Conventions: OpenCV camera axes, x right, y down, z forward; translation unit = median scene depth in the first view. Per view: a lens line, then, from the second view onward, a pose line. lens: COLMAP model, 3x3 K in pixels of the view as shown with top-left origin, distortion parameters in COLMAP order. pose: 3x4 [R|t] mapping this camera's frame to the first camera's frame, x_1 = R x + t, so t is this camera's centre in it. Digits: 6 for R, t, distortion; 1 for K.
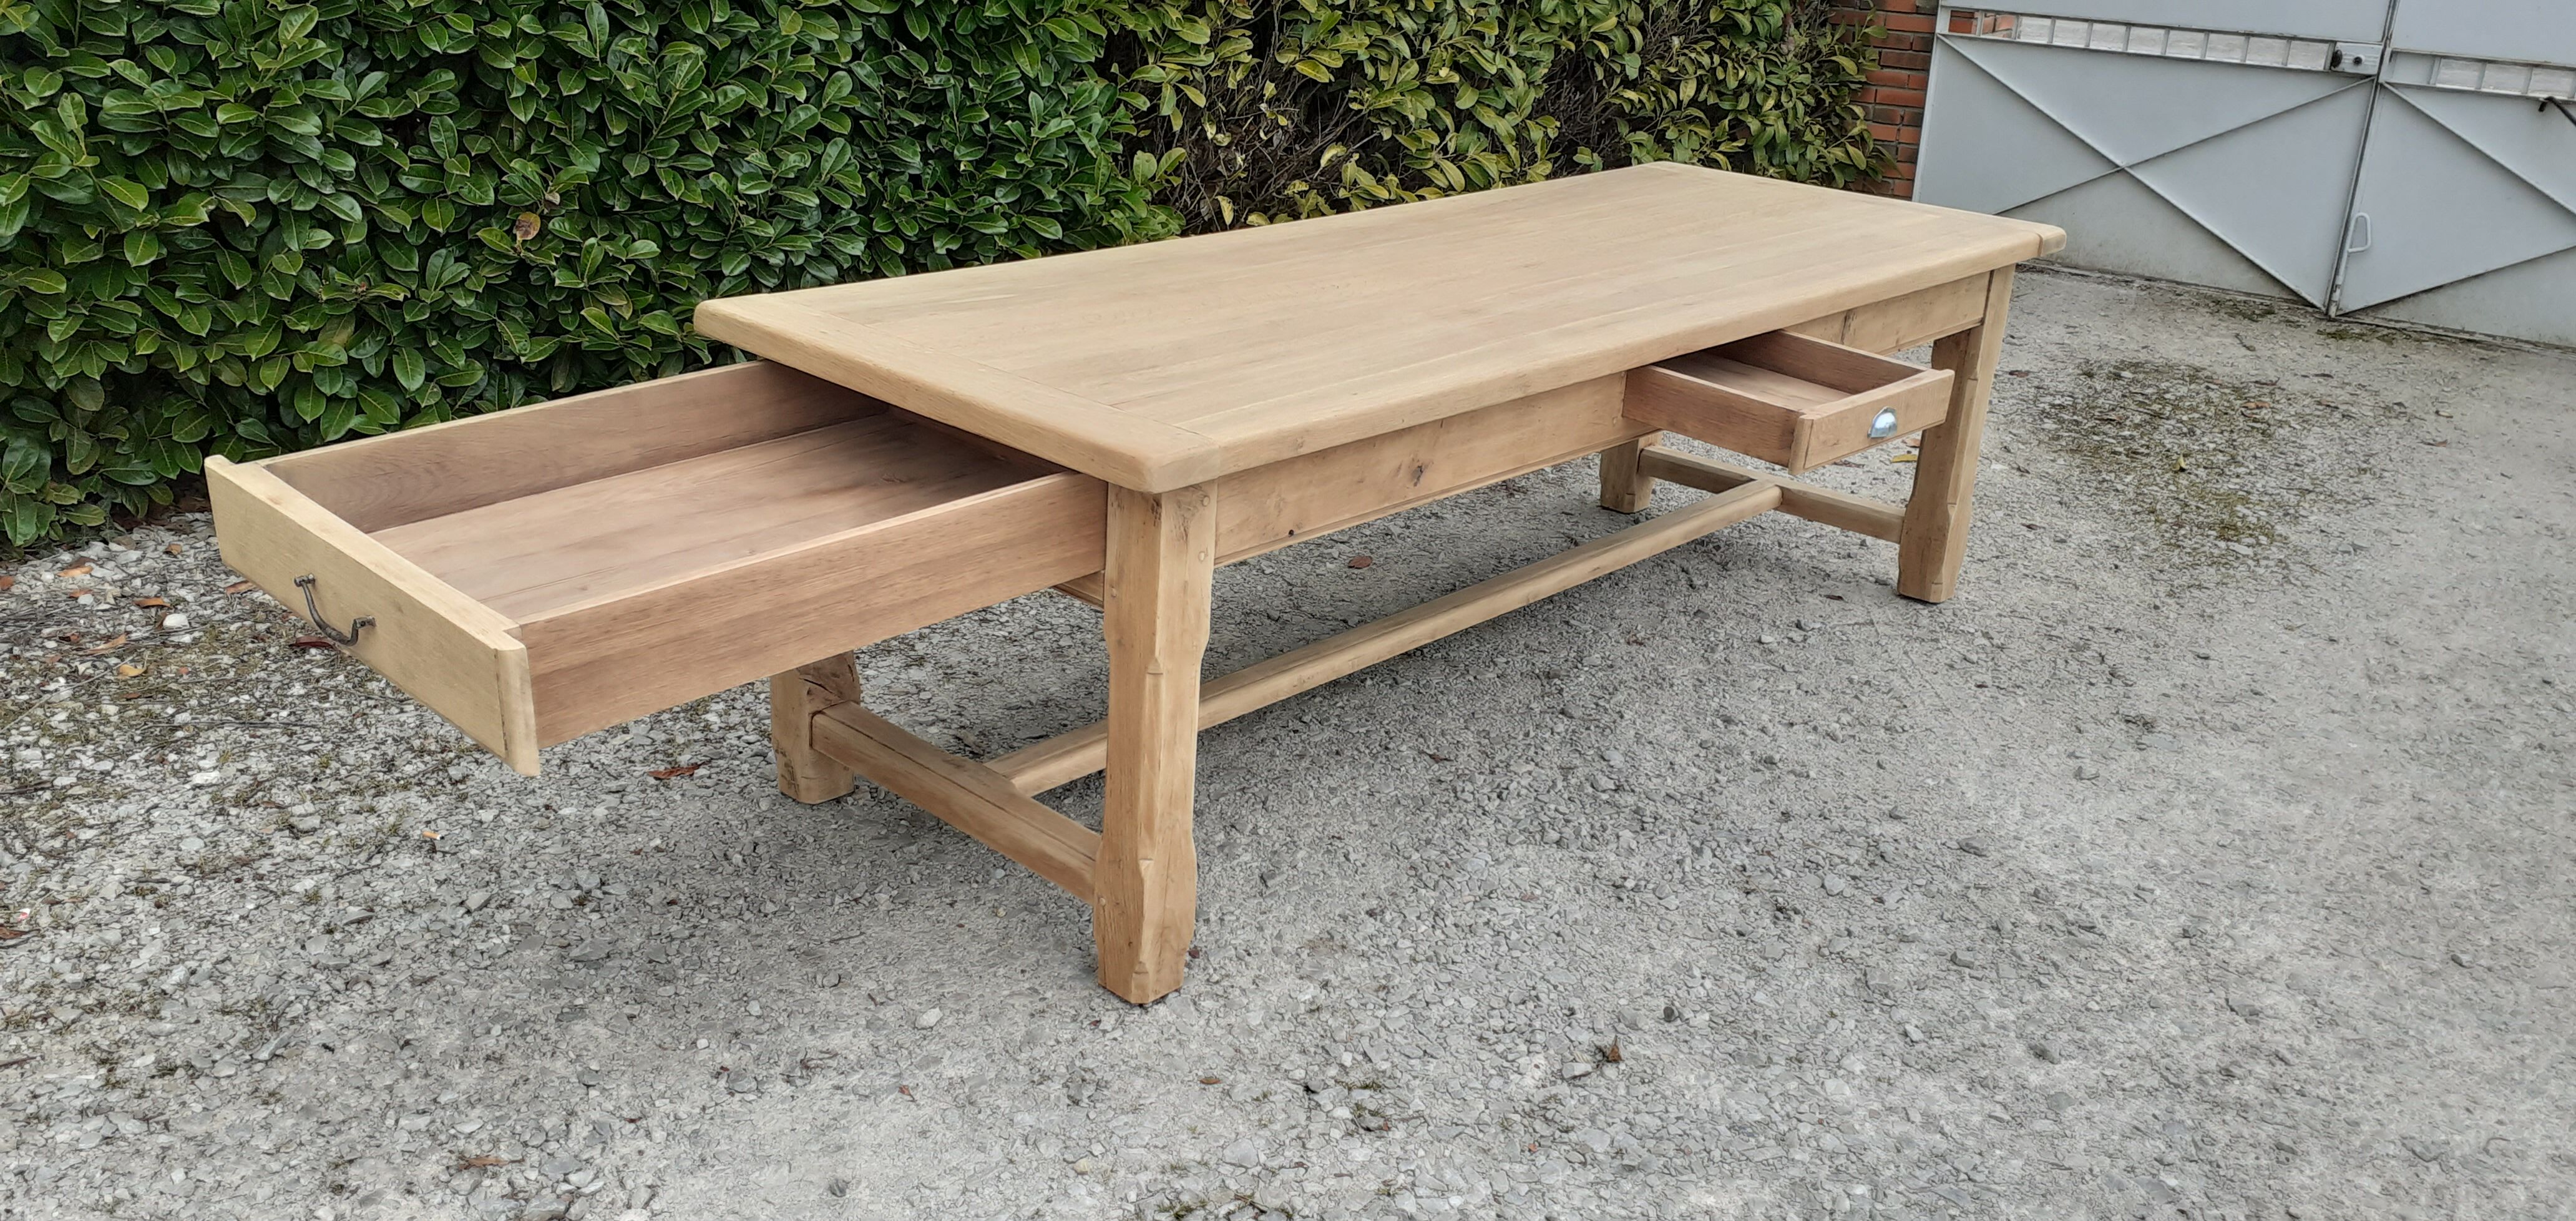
lens RADIAL K [[2063.0, 0, 1281.9], [0, 2063.0, 613.0], [0, 0, 1]] dist [0.036946, -0.044863]
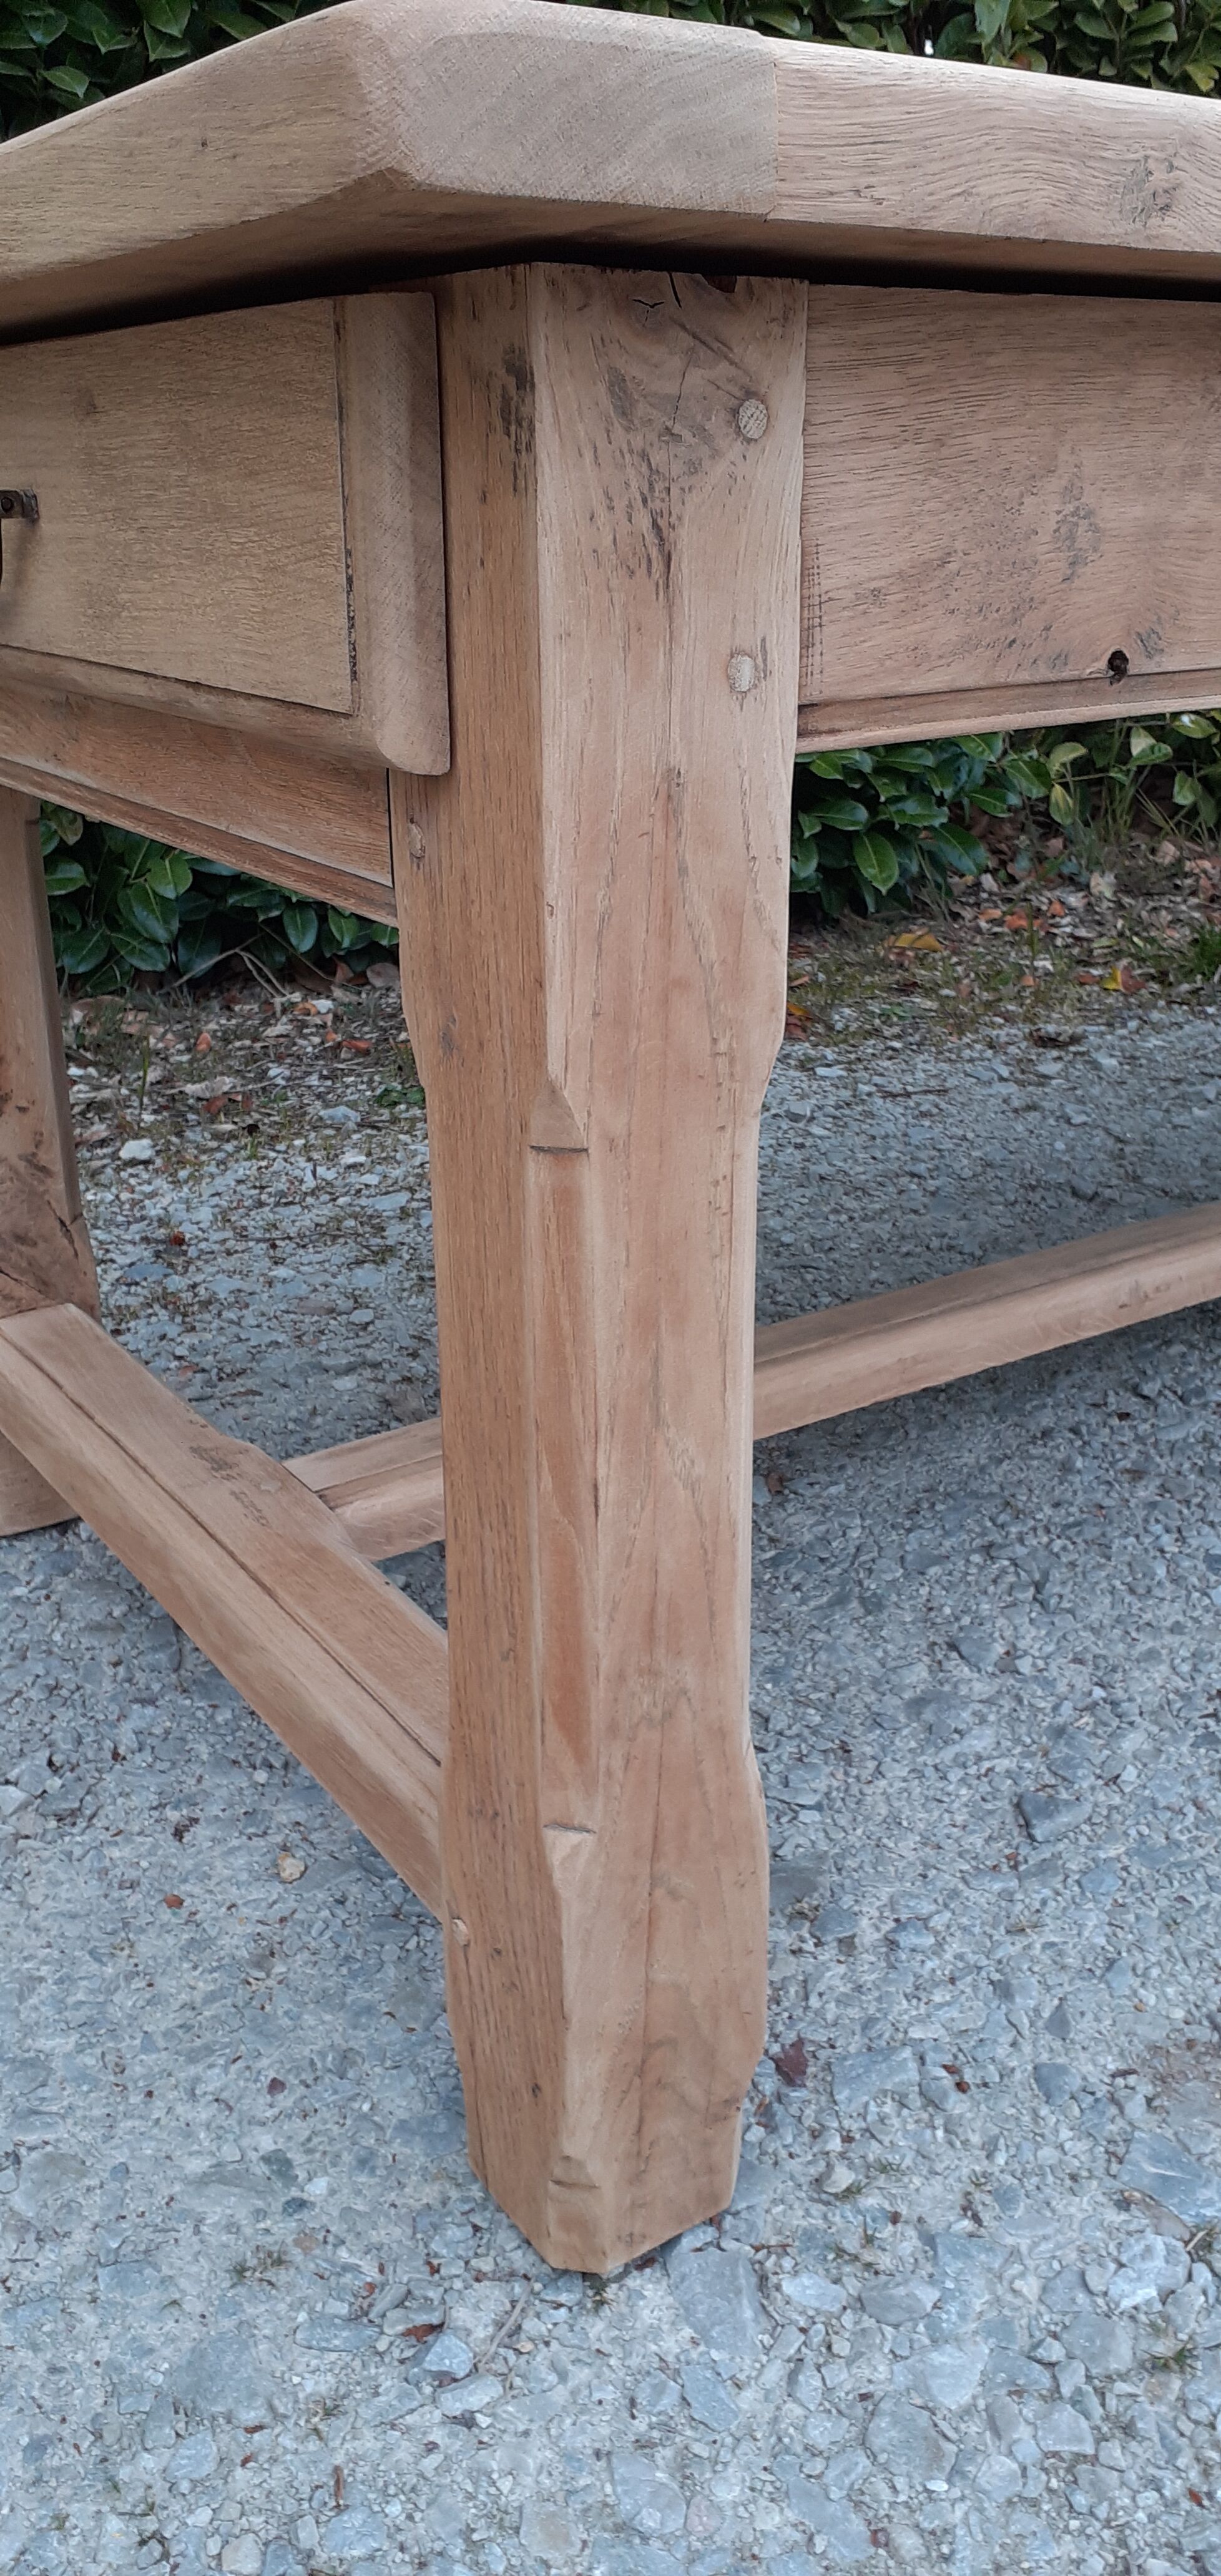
lens RADIAL K [[2063.0, 0, 612.1], [0, 2063.0, 1278.0], [0, 0, 1]] dist [0.036946, -0.044863]
pose [[0.971034, 0.020436, -0.238066, 0.006146], [-0.023159, 0.999694, -0.008645, 0.043737], [0.237817, 0.013908, 0.971211, 0.690393]]
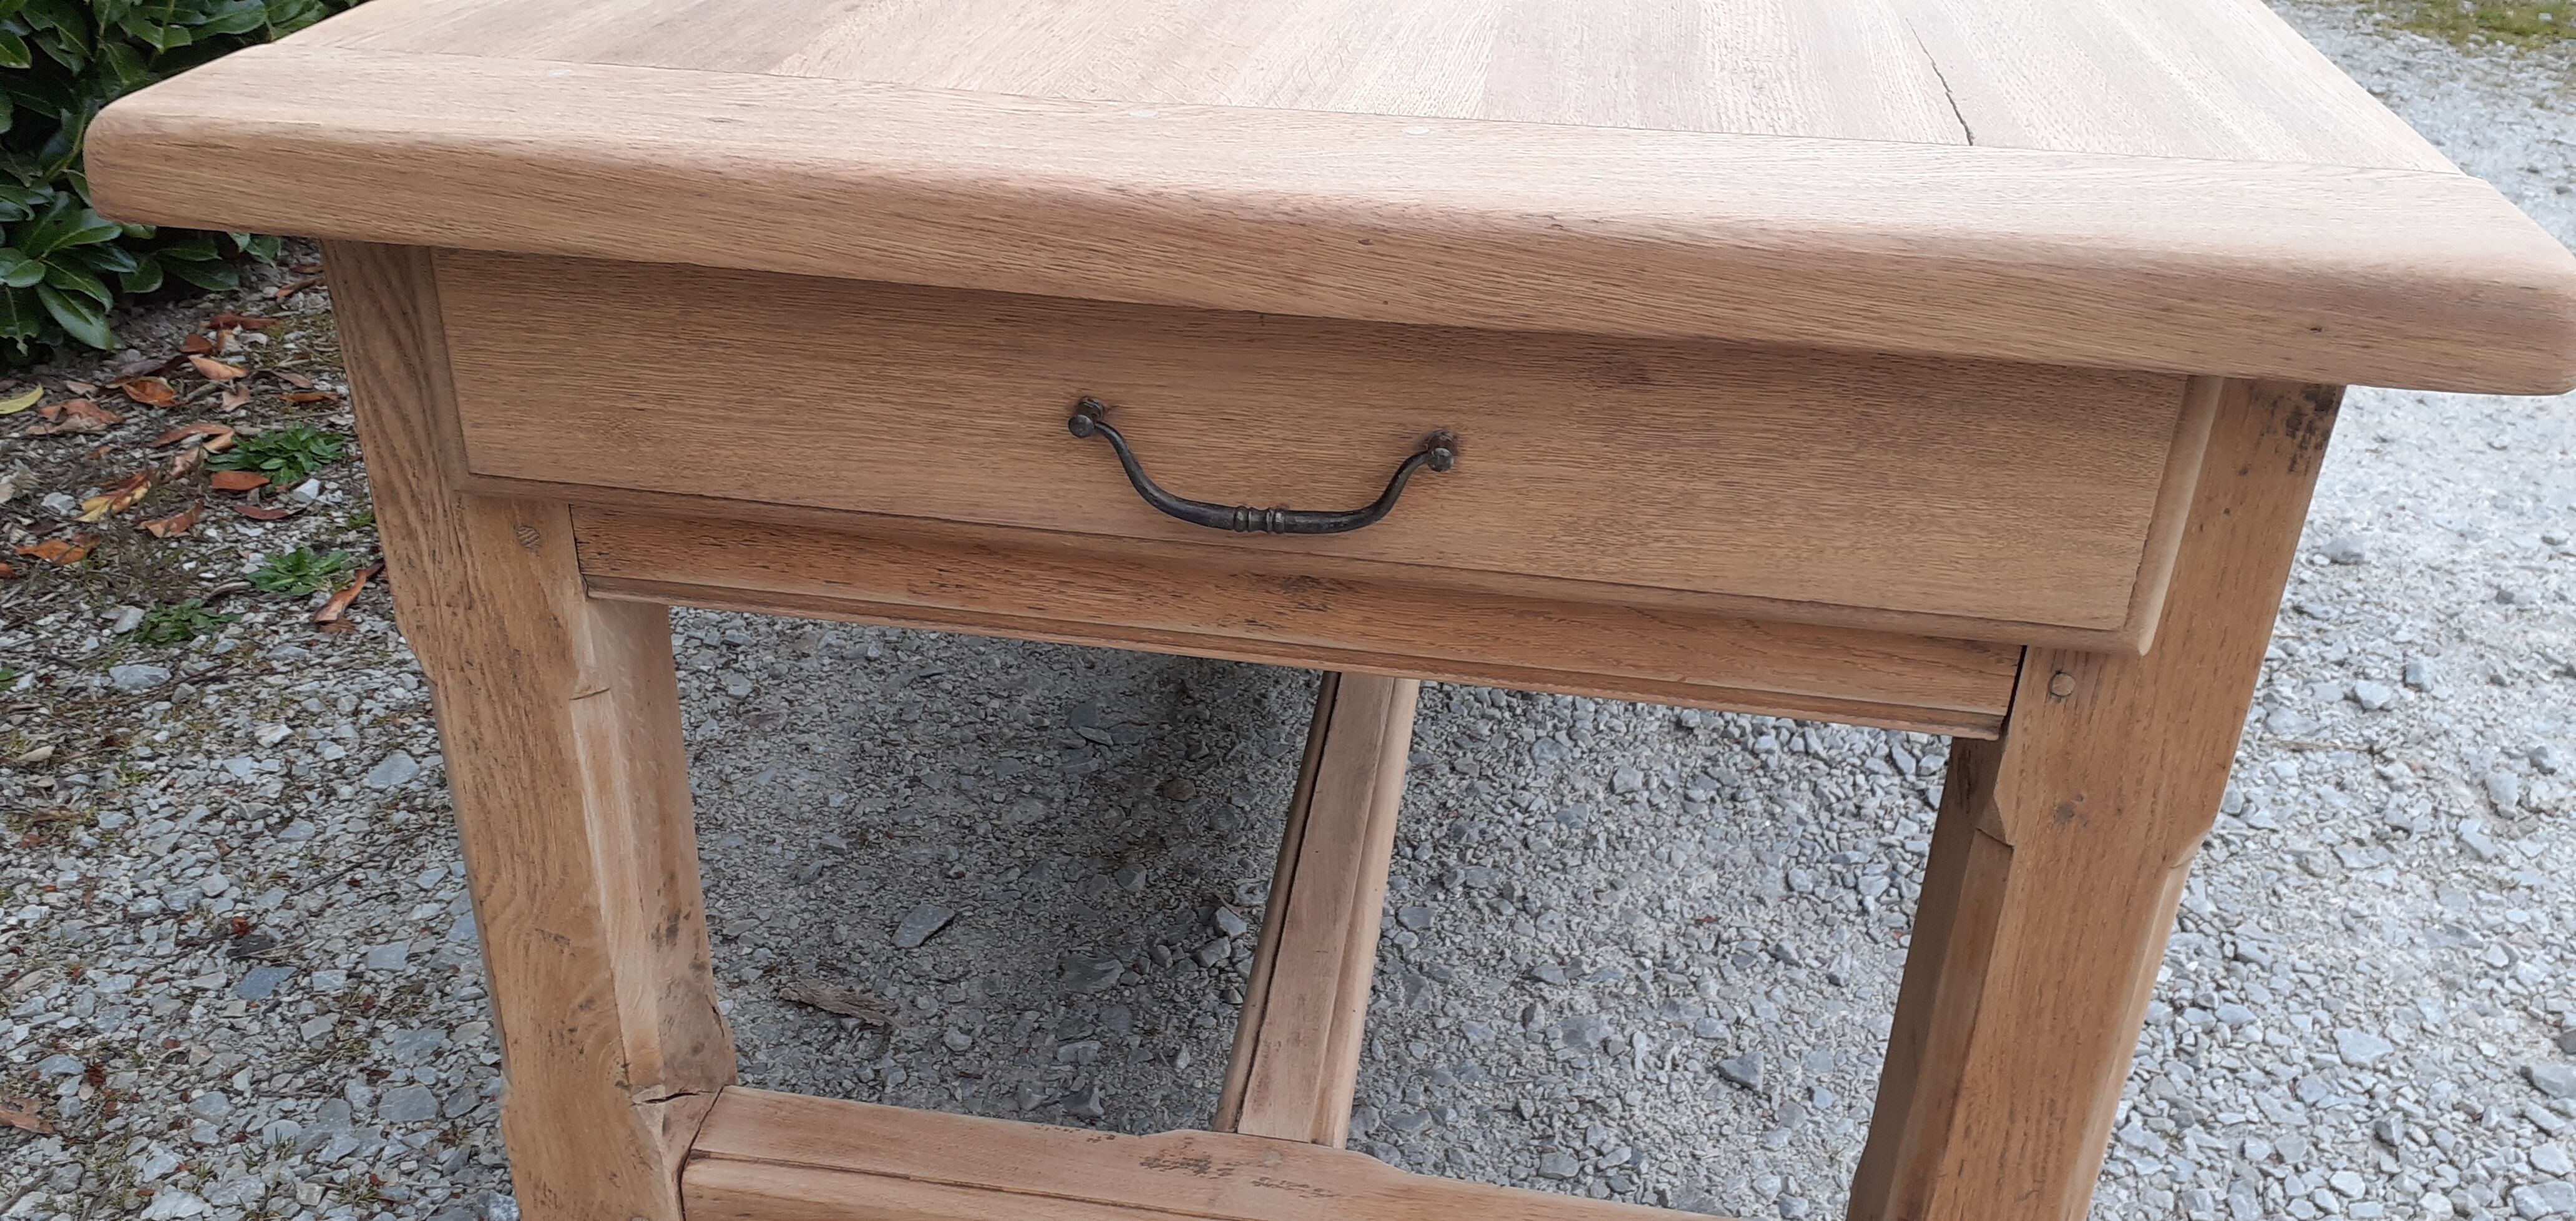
lens RADIAL K [[2063.0, 0, 1292.8], [0, 2063.0, 590.5], [0, 0, 1]] dist [0.036946, -0.044863]
pose [[0.822618, -0.309379, 0.477058, -0.322278], [0.231765, 0.948594, 0.215531, -0.120473], [-0.519215, -0.066735, 0.852034, 0.713429]]
